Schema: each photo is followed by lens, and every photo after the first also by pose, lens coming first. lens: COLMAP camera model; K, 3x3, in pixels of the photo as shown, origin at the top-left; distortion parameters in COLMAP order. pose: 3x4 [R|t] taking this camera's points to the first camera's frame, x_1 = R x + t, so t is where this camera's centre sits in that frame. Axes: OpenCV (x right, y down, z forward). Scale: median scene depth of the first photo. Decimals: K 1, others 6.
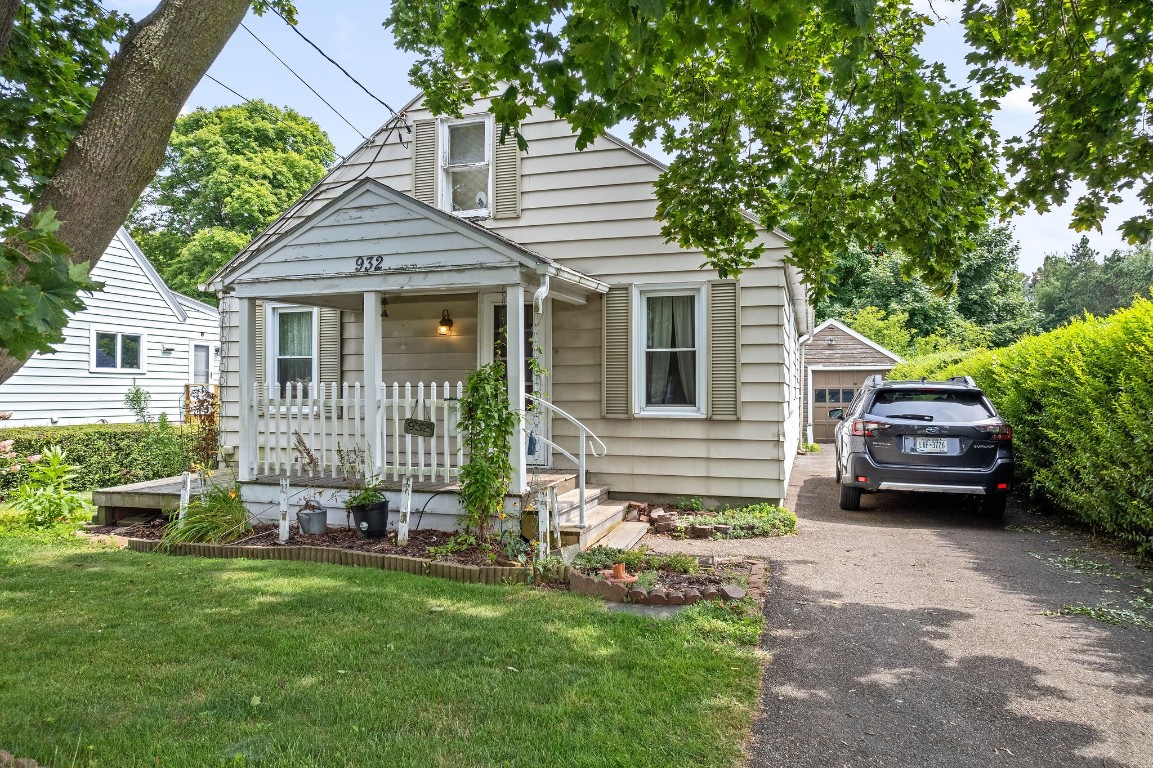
lens RADIAL K [[747.1, 0, 567.6], [0, 747.1, 390.8], [0, 0, 1]] dist [-0.072016, 0.067030]
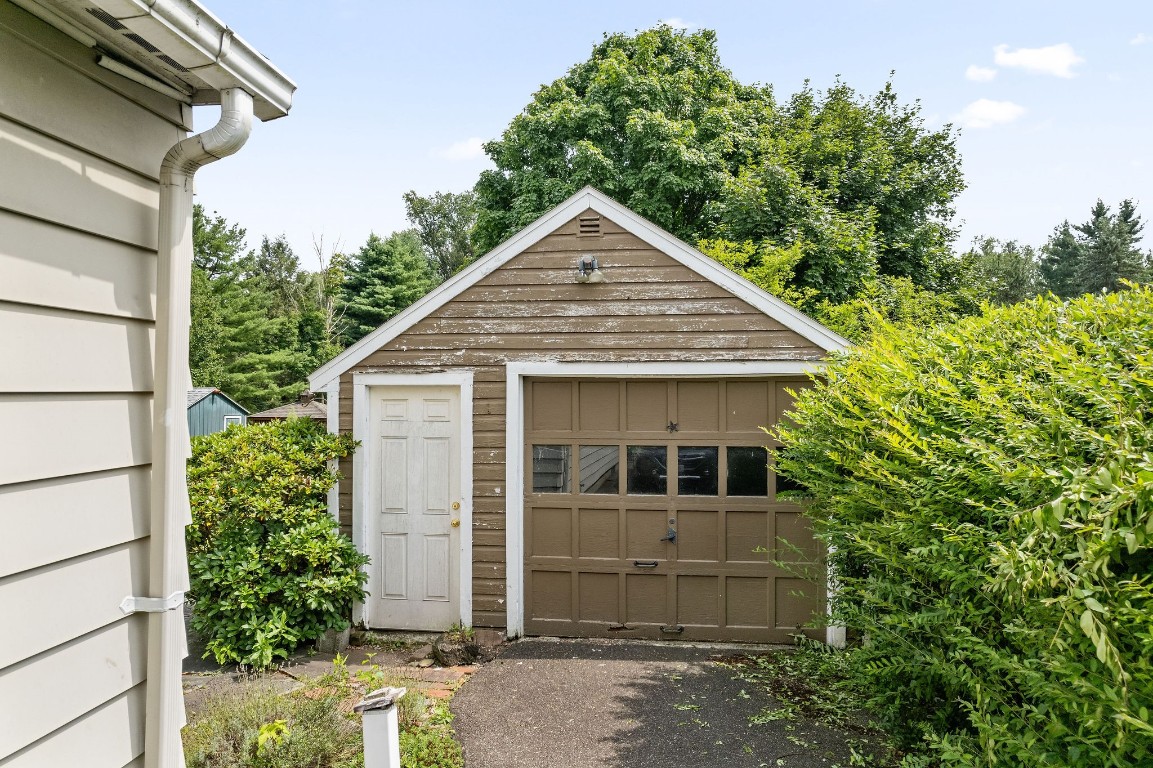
lens RADIAL K [[747.1, 0, 567.6], [0, 747.1, 390.8], [0, 0, 1]] dist [-0.072016, 0.067030]
pose [[0.982939, 0.005445, 0.183854, 0.255141], [-0.004825, 0.999981, -0.003819, -0.018536], [-0.183871, 0.002866, 0.982946, 0.626025]]
